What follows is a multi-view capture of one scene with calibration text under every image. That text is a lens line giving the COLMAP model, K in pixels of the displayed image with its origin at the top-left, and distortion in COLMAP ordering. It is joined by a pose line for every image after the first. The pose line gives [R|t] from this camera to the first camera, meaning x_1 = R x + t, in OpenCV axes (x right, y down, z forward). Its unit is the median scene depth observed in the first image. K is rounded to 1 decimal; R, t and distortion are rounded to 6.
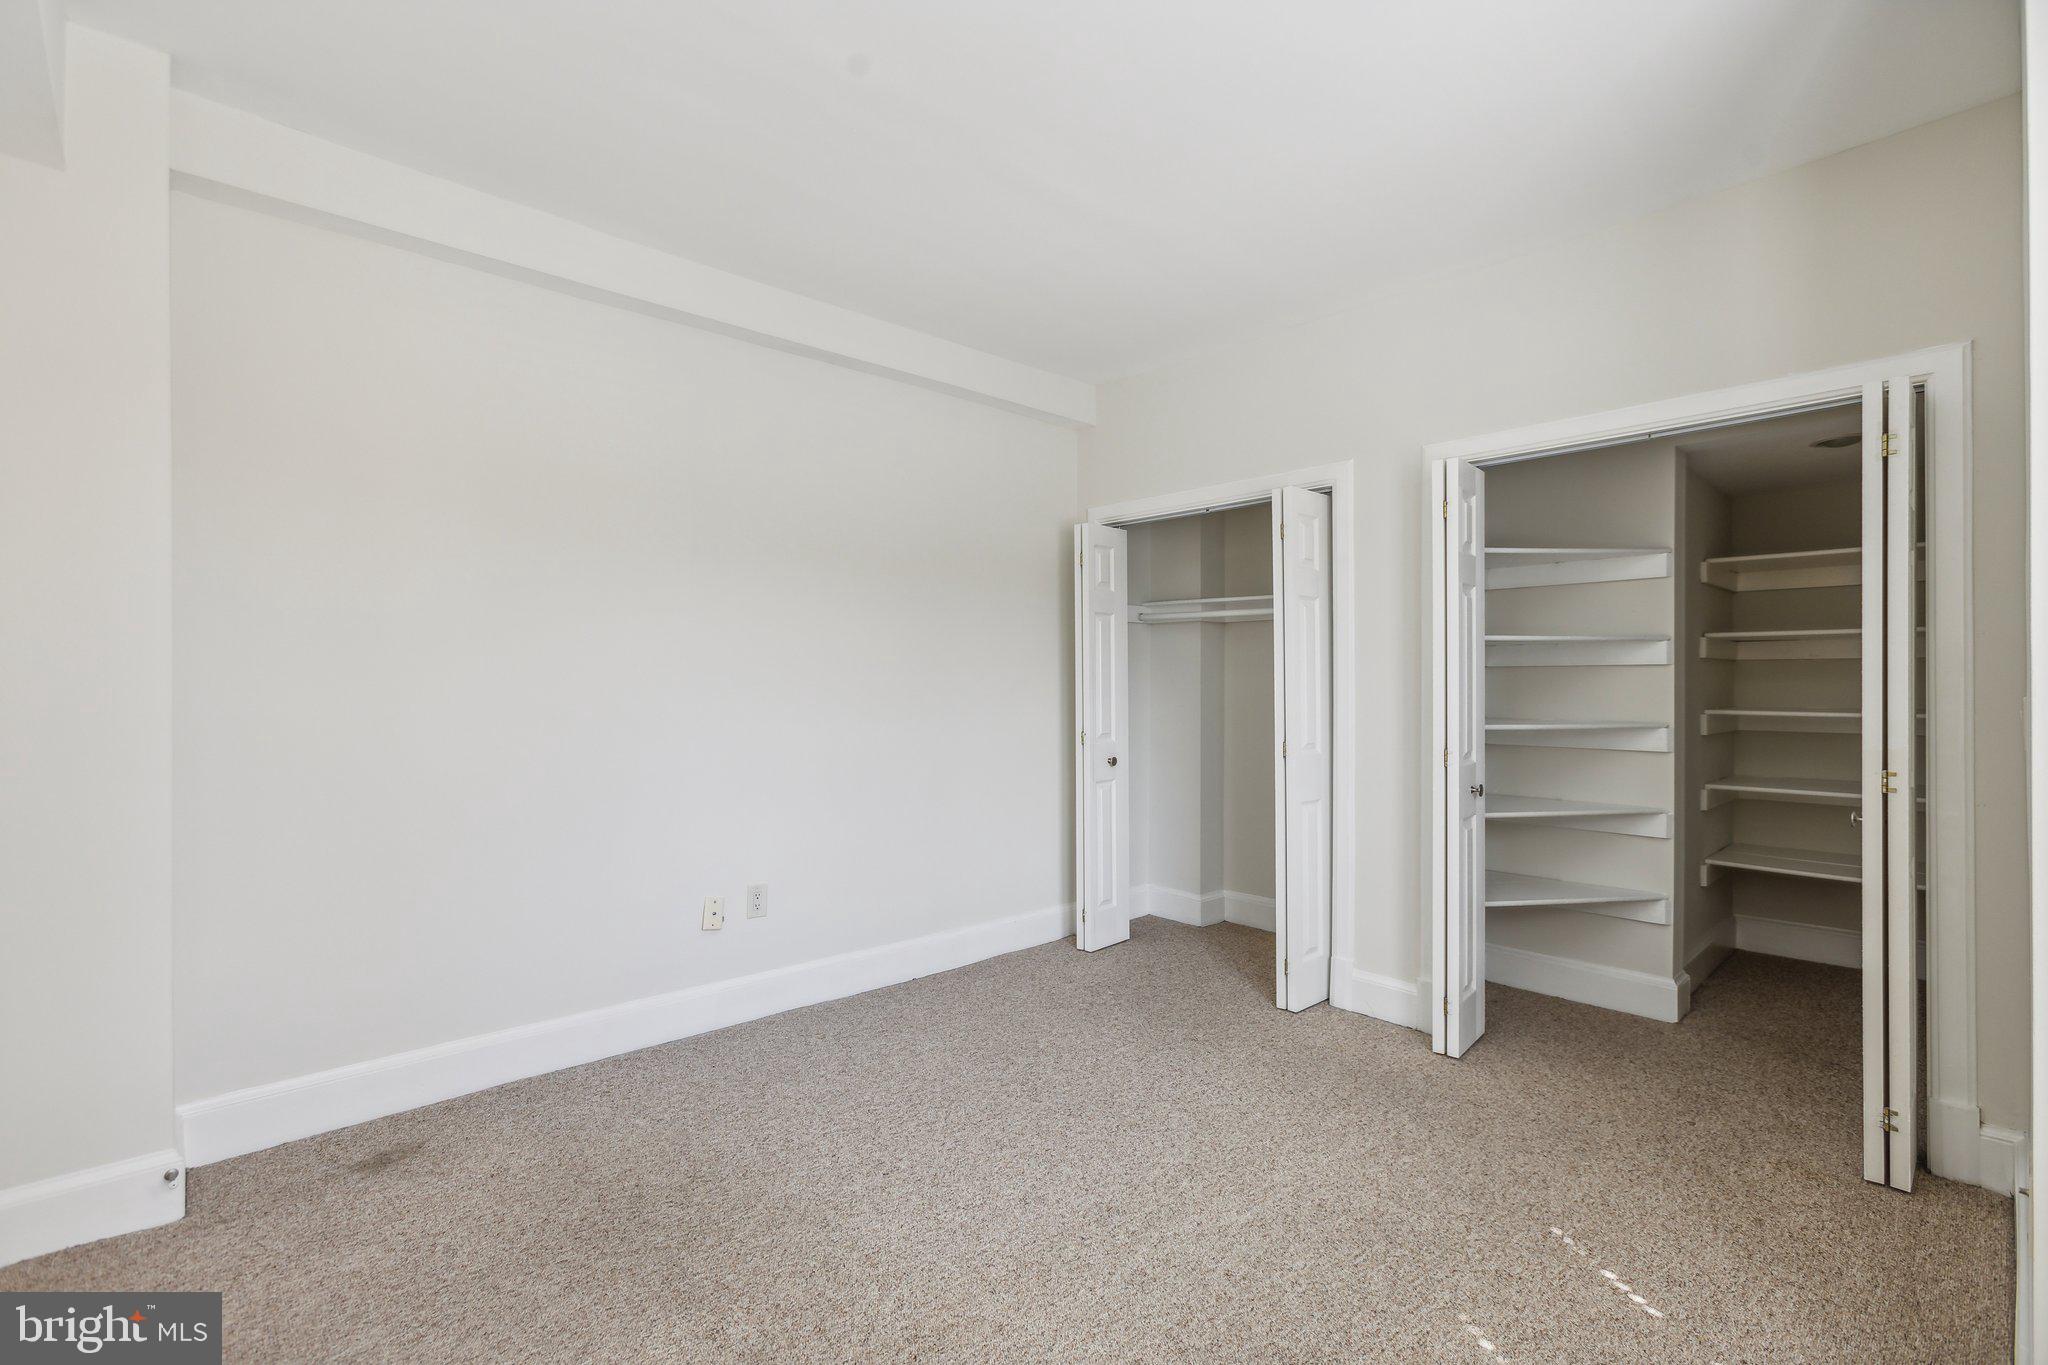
lens RADIAL K [[931.5, 0, 1021.6], [0, 931.5, 697.6], [0, 0, 1]] dist [-0.010303, 0.007568]
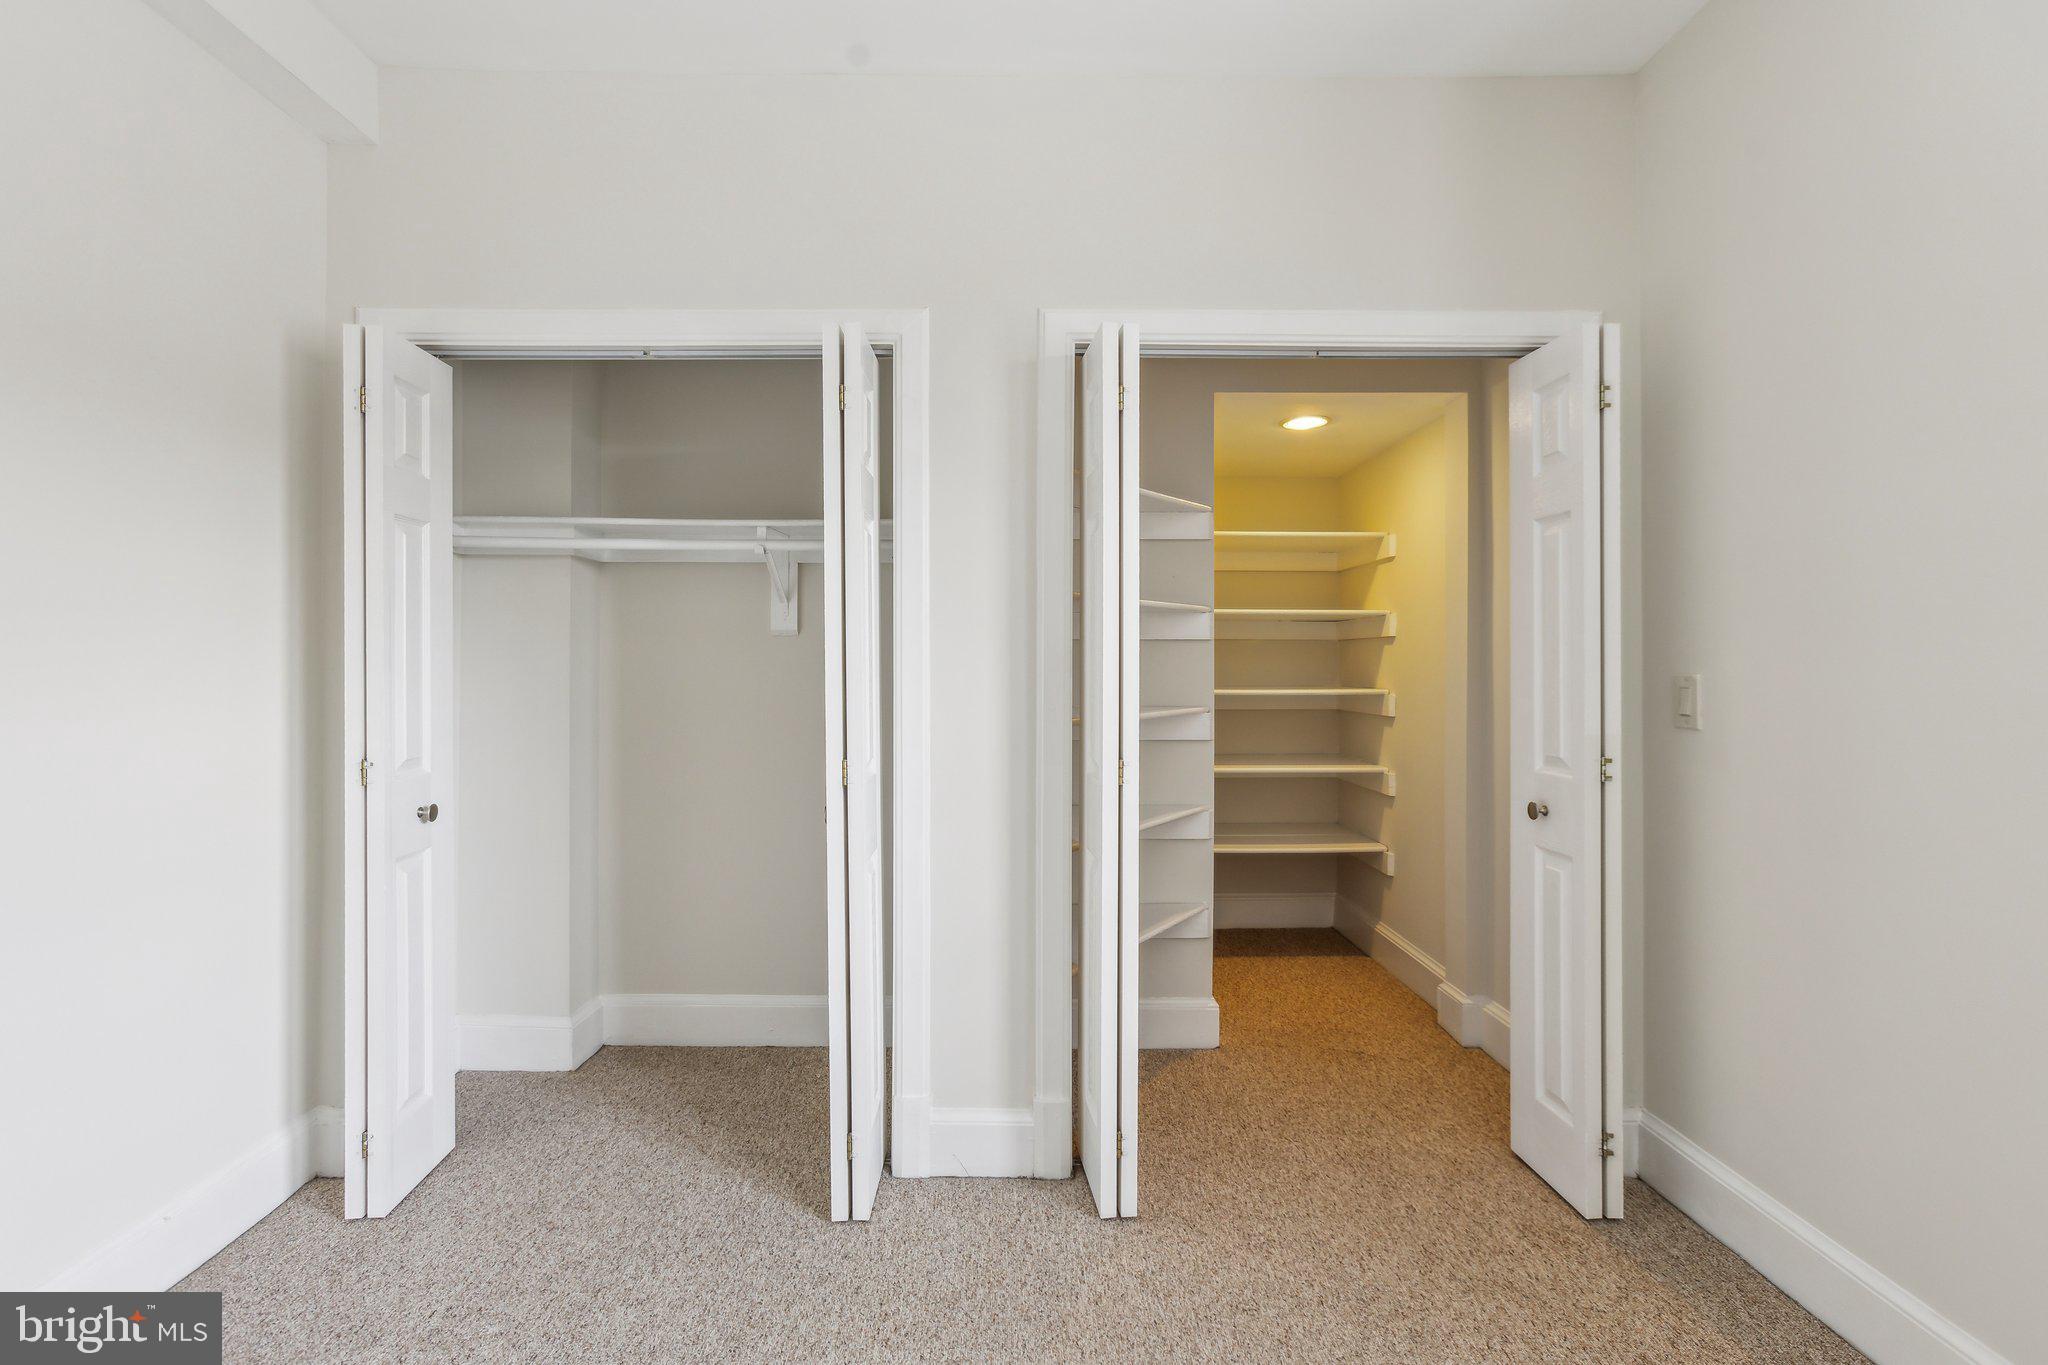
lens RADIAL K [[931.5, 0, 1018.8], [0, 931.5, 661.2], [0, 0, 1]] dist [-0.010303, 0.007568]
pose [[0.670606, 0.003288, 0.741806, -0.045988], [0.008441, 0.999892, -0.012063, -0.003969], [-0.741766, 0.014352, 0.670506, 0.315610]]
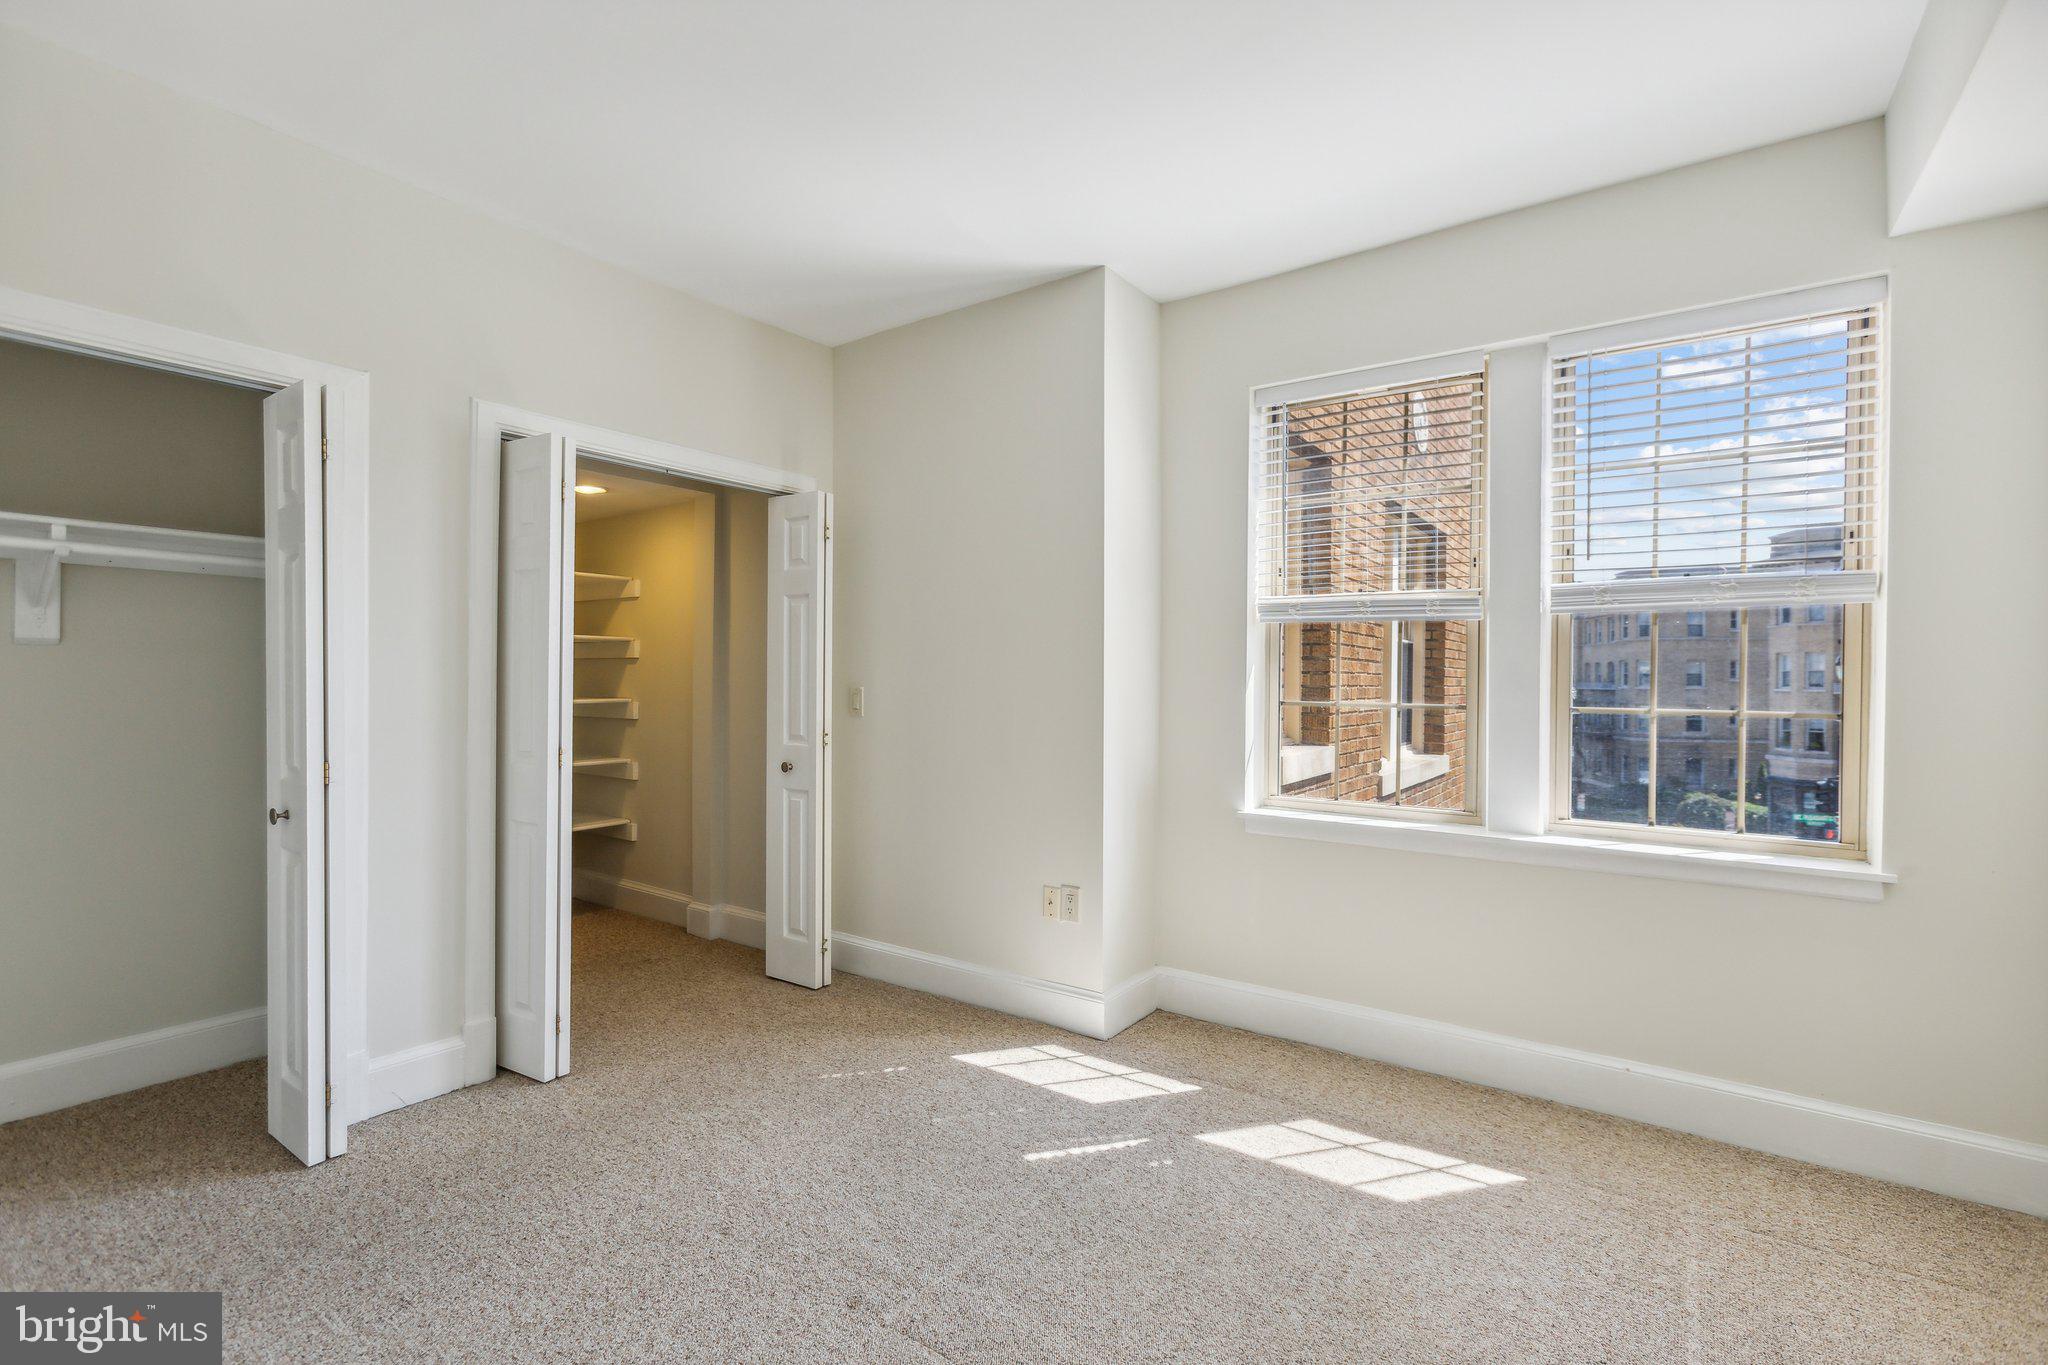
lens RADIAL K [[931.5, 0, 1038.4], [0, 931.5, 667.6], [0, 0, 1]] dist [-0.010303, 0.007568]
pose [[-0.220058, 0.010541, 0.975430, -0.294976], [0.004293, 0.999942, -0.009838, -0.007699], [-0.975477, 0.002022, -0.220091, 0.385895]]
